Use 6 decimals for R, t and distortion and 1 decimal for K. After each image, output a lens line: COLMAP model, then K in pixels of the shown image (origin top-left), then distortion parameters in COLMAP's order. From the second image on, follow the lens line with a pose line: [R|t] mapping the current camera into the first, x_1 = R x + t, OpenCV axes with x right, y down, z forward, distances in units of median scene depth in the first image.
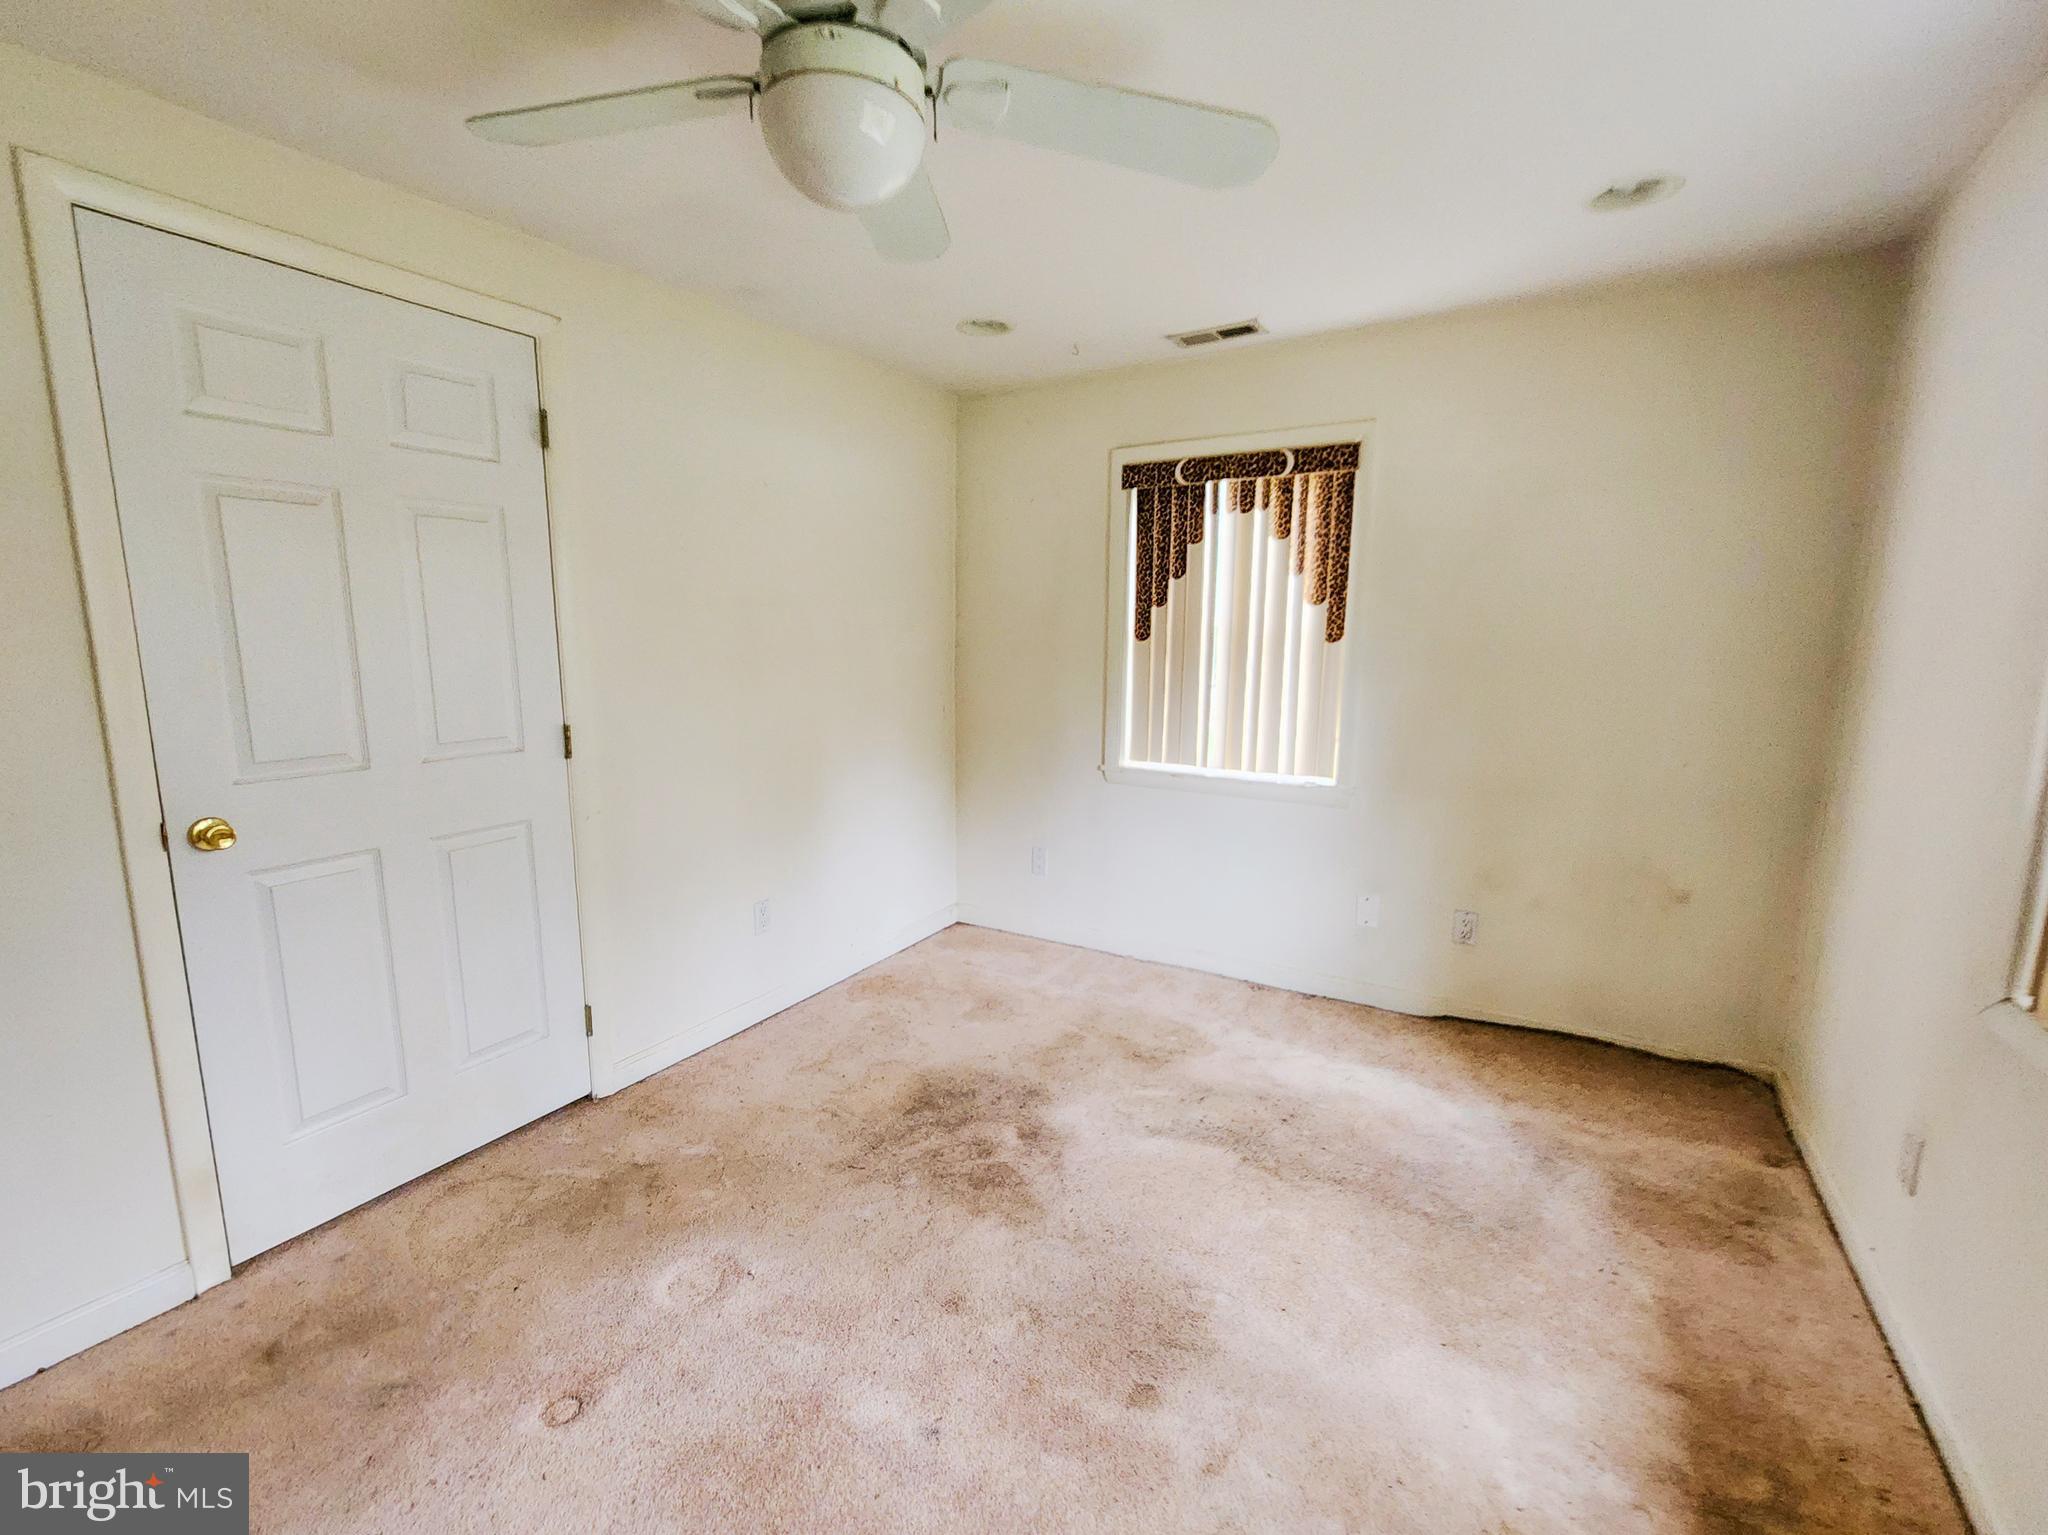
lens RADIAL K [[893.7, 0, 1026.5], [0, 893.7, 777.1], [0, 0, 1]] dist [-0.001320, -0.000603]
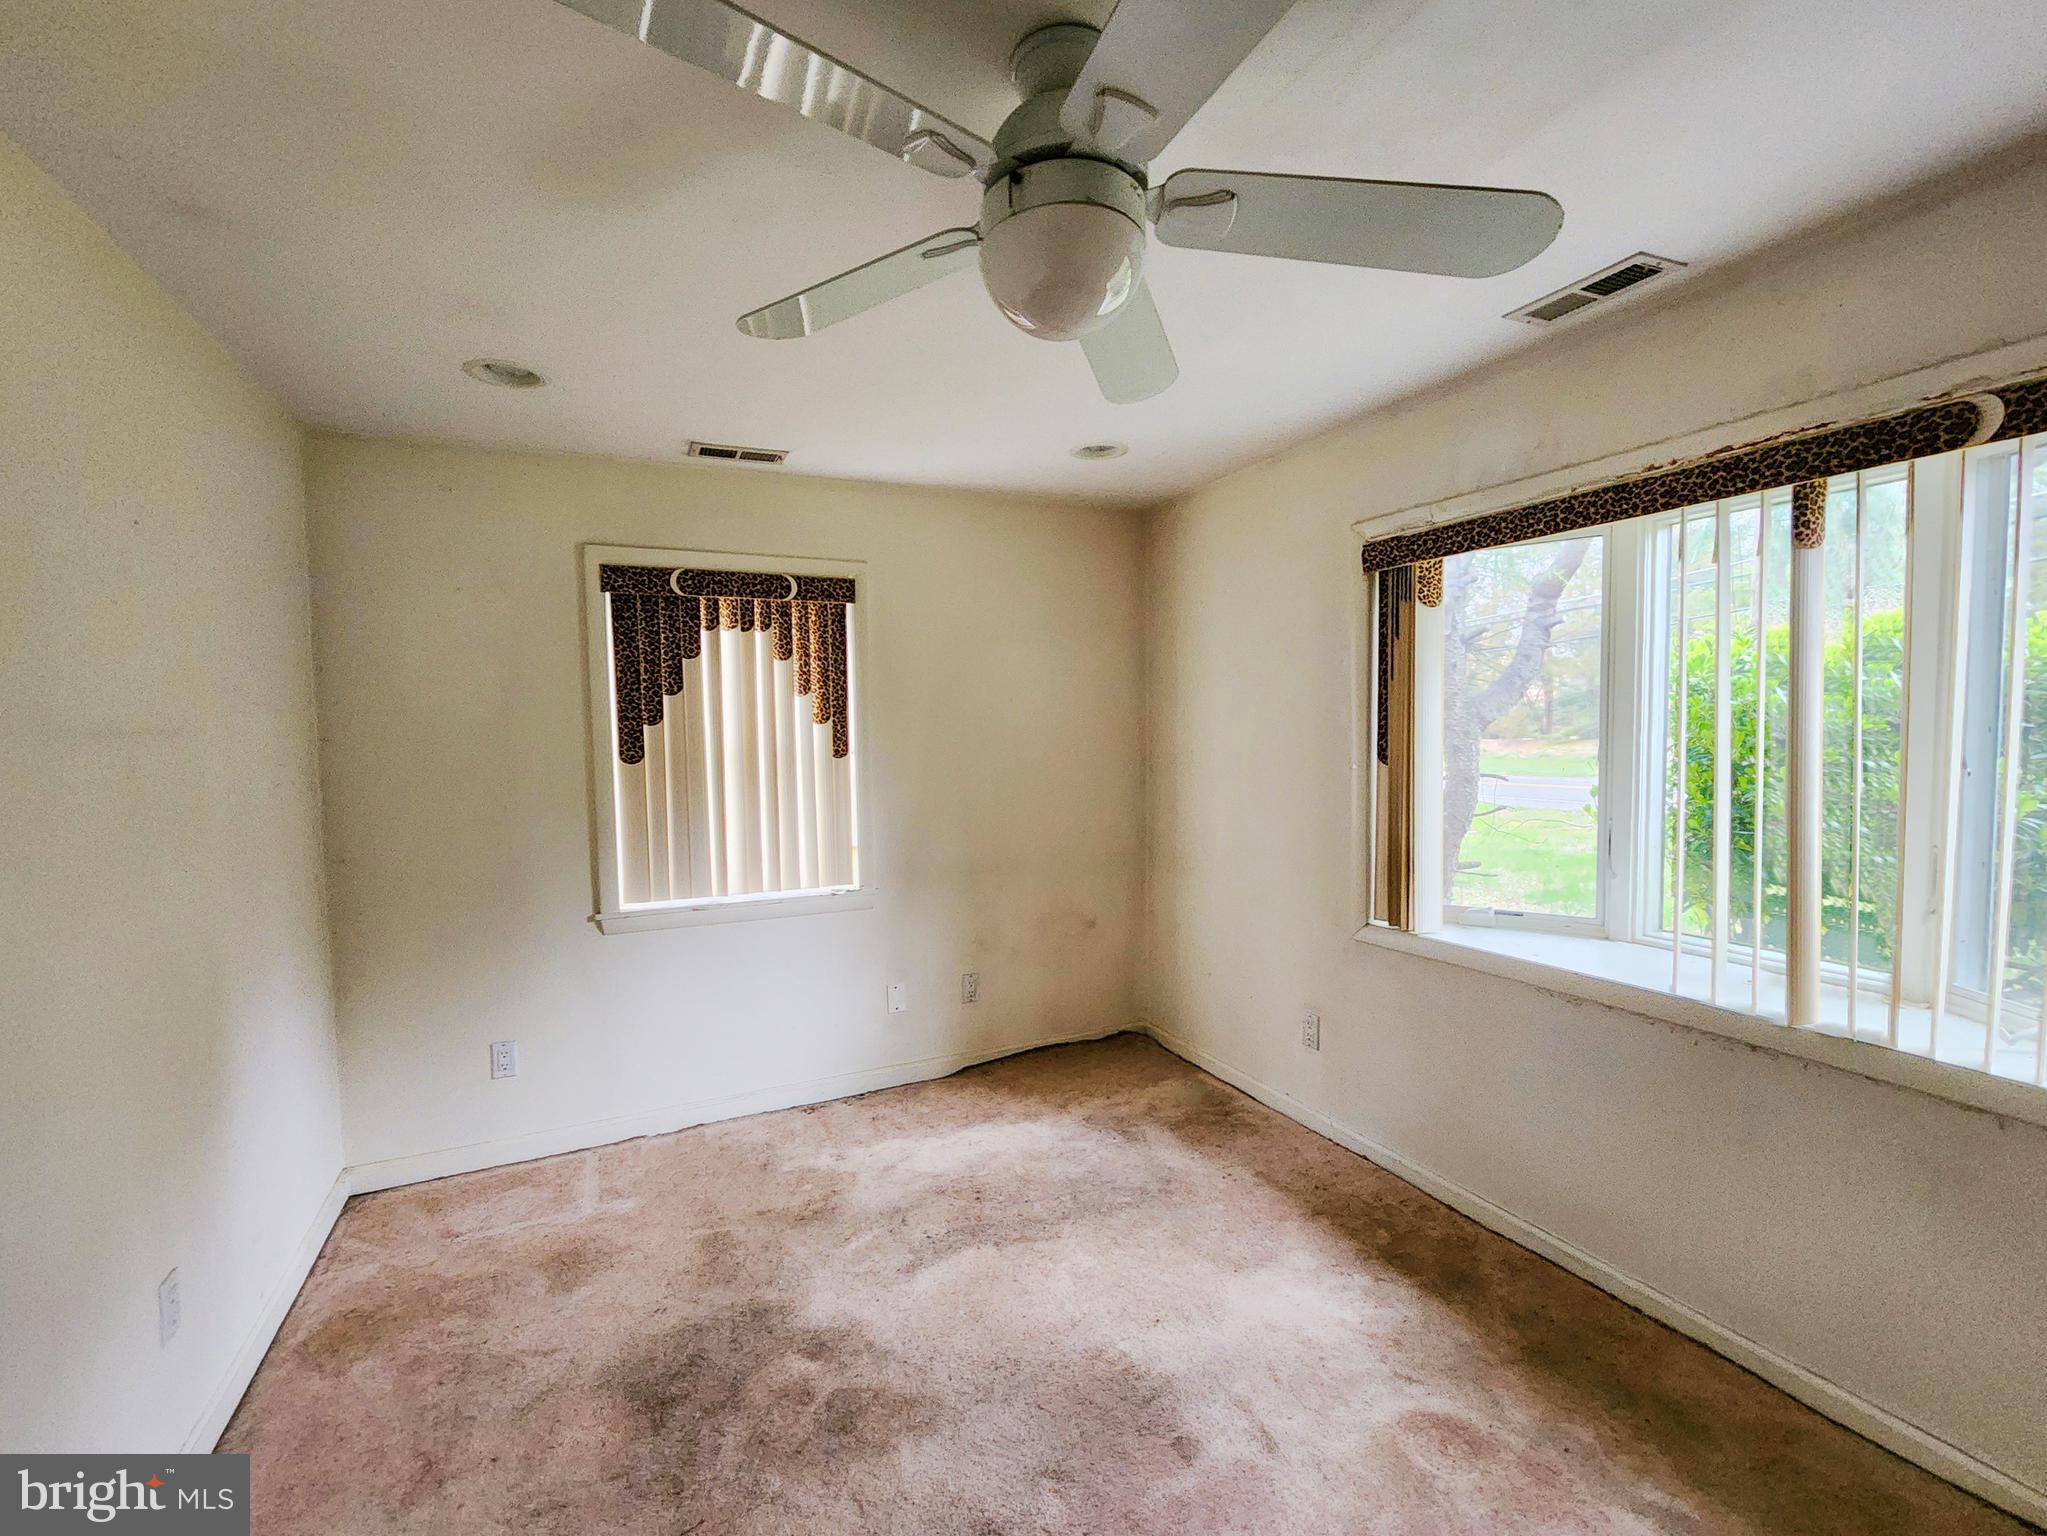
lens RADIAL K [[878.6, 0, 1054.7], [0, 878.6, 788.6], [0, 0, 1]] dist [0.001041, -0.000326]
pose [[0.540974, -0.069405, 0.838171, -0.409899], [0.155071, 0.987734, -0.018297, -0.055697], [-0.826620, 0.139874, 0.545101, 0.221776]]
